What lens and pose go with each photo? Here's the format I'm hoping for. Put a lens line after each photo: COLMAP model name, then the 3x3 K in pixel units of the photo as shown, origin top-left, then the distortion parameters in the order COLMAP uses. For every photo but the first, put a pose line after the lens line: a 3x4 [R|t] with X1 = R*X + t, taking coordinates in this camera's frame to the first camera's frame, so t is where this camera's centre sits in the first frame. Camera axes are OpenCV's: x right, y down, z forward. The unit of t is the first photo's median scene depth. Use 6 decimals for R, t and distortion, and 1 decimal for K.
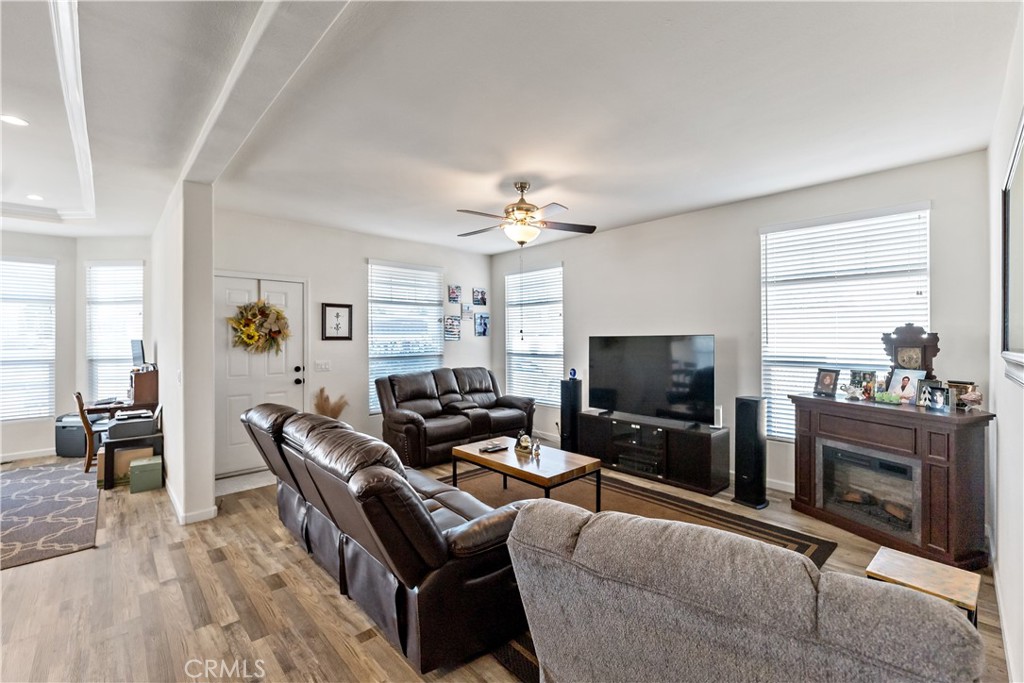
lens RADIAL K [[426.1, 0, 513.5], [0, 426.1, 340.7], [0, 0, 1]] dist [-0.004012, -0.000067]
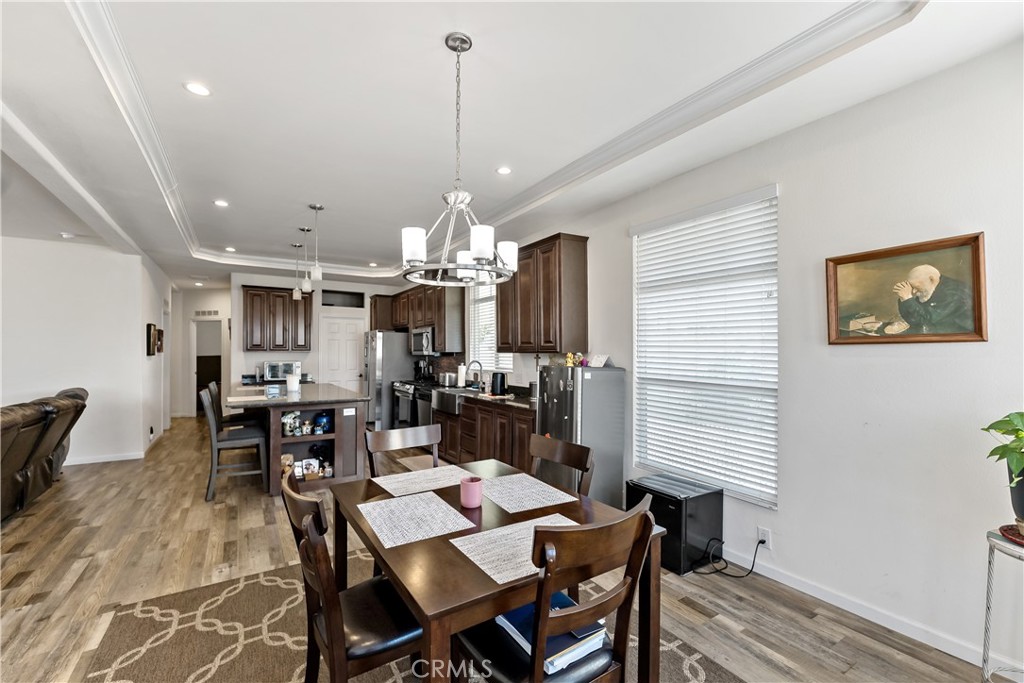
lens RADIAL K [[430.5, 0, 513.5], [0, 430.5, 349.1], [0, 0, 1]] dist [-0.000935, 0.000139]
pose [[-0.979745, 0.007045, 0.200127, -1.208280], [0.007980, 0.999961, 0.003867, 0.002773], [-0.200092, 0.005385, -0.979762, 1.053935]]
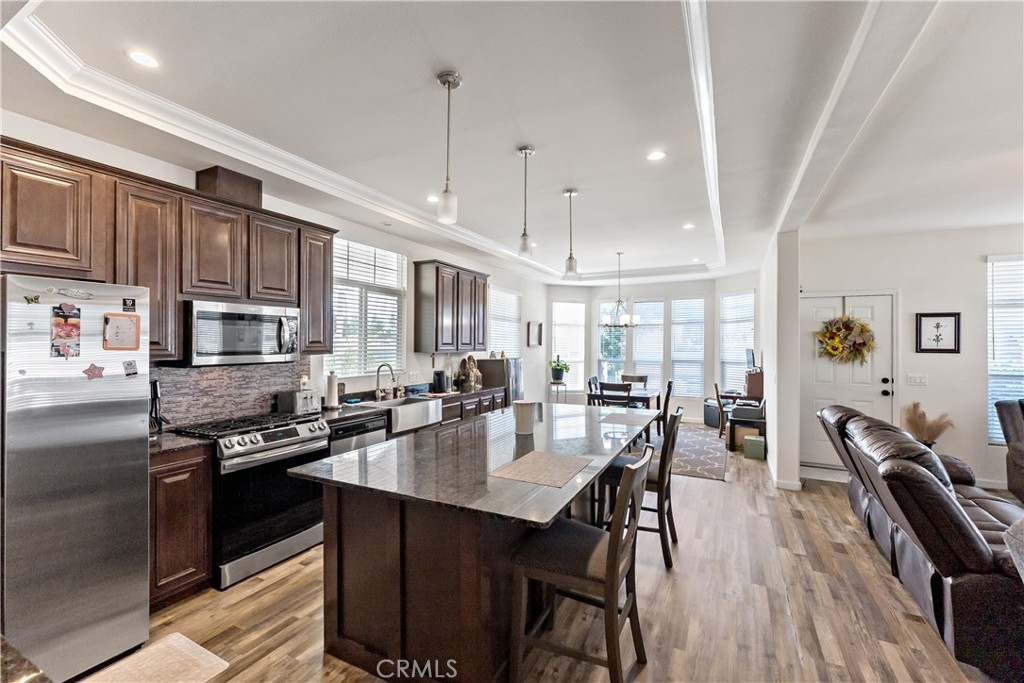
lens RADIAL K [[426.6, 0, 514.3], [0, 426.6, 338.1], [0, 0, 1]] dist [-0.000781, 0.000047]
pose [[0.327241, -0.007884, -0.944908, 0.172025], [-0.013303, 0.999828, -0.012949, -0.010261], [0.944847, 0.016807, 0.327080, -0.174758]]
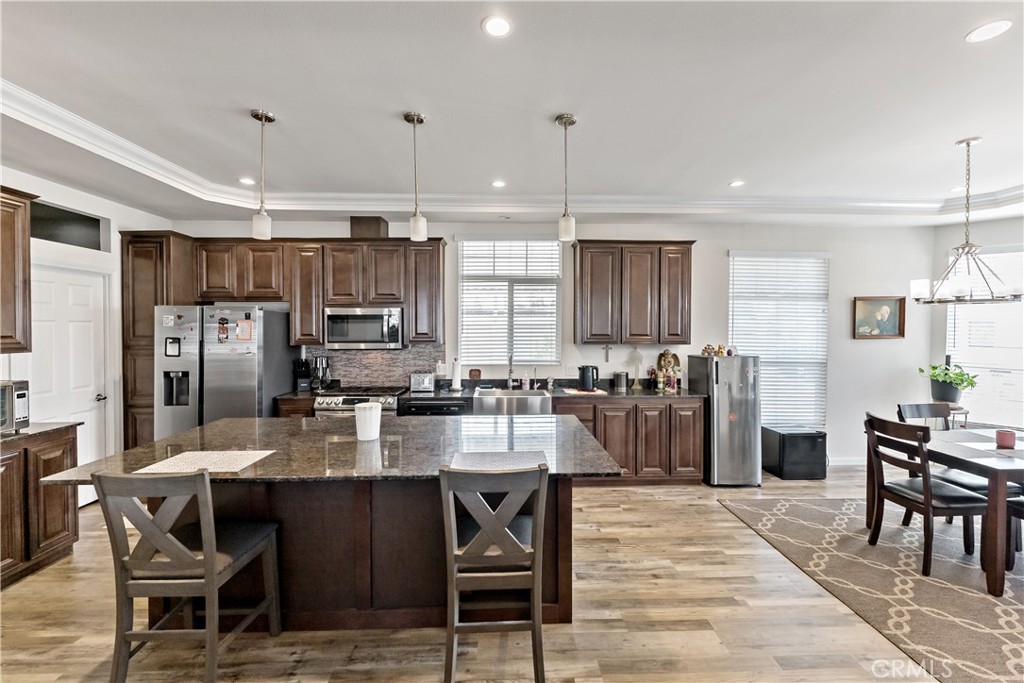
lens RADIAL K [[431.5, 0, 514.4], [0, 431.5, 331.6], [0, 0, 1]] dist [-0.002385, 0.000180]
pose [[-0.670538, 0.015444, -0.741714, -0.106889], [-0.005120, 0.999663, 0.025443, -0.039286], [0.741857, 0.020858, -0.670233, 0.552219]]
